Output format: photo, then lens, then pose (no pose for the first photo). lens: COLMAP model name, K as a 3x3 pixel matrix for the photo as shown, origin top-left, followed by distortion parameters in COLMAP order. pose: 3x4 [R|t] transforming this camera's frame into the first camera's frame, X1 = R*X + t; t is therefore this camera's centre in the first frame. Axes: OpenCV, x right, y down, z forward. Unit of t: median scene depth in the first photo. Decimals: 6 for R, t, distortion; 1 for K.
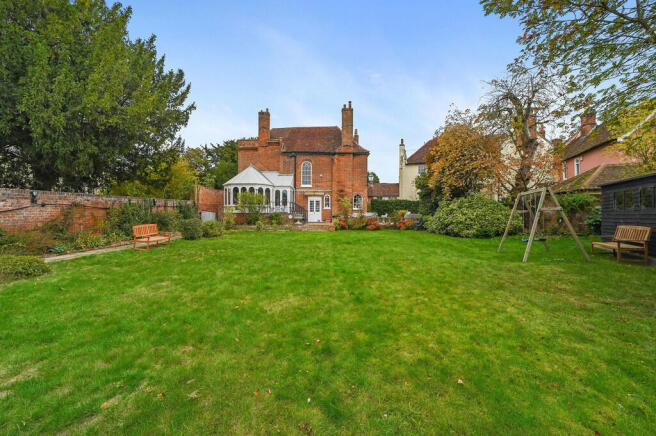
lens RADIAL K [[256.0, 0, 325.3], [0, 256.0, 213.8], [0, 0, 1]] dist [-0.013391, 0.000484]
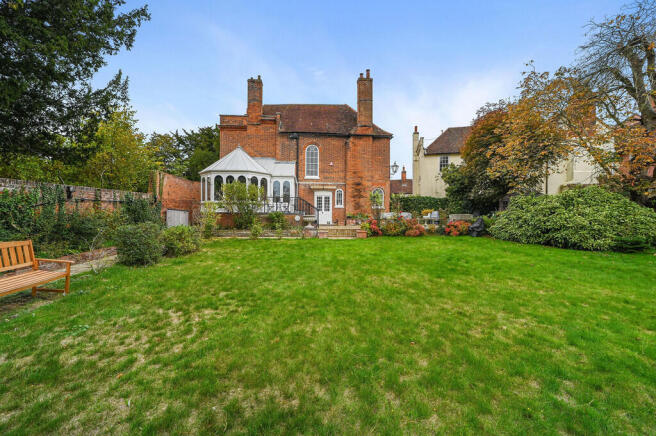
lens RADIAL K [[256.0, 0, 326.5], [0, 256.0, 214.3], [0, 0, 1]] dist [-0.013391, 0.000484]
pose [[0.996143, -0.000523, 0.087746, -0.100206], [0.000220, 0.999994, 0.003468, -0.000762], [-0.087748, -0.003435, 0.996137, 0.237153]]
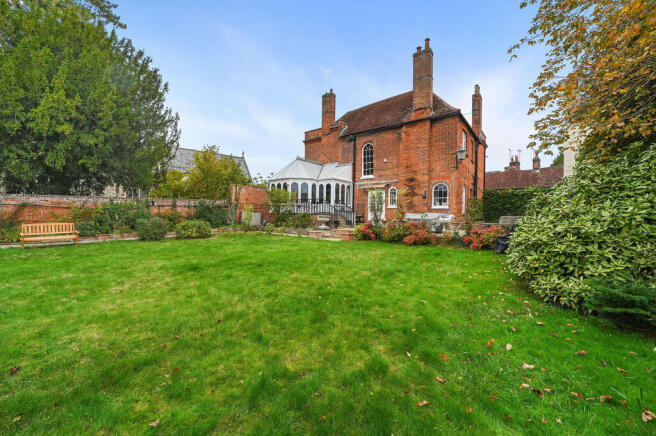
lens RADIAL K [[256.0, 0, 324.7], [0, 256.0, 215.2], [0, 0, 1]] dist [-0.013391, 0.000484]
pose [[0.784188, 0.008787, -0.620461, 0.295634], [-0.006834, 0.999961, 0.005524, -0.001067], [0.620486, -0.000092, 0.784217, 0.349130]]
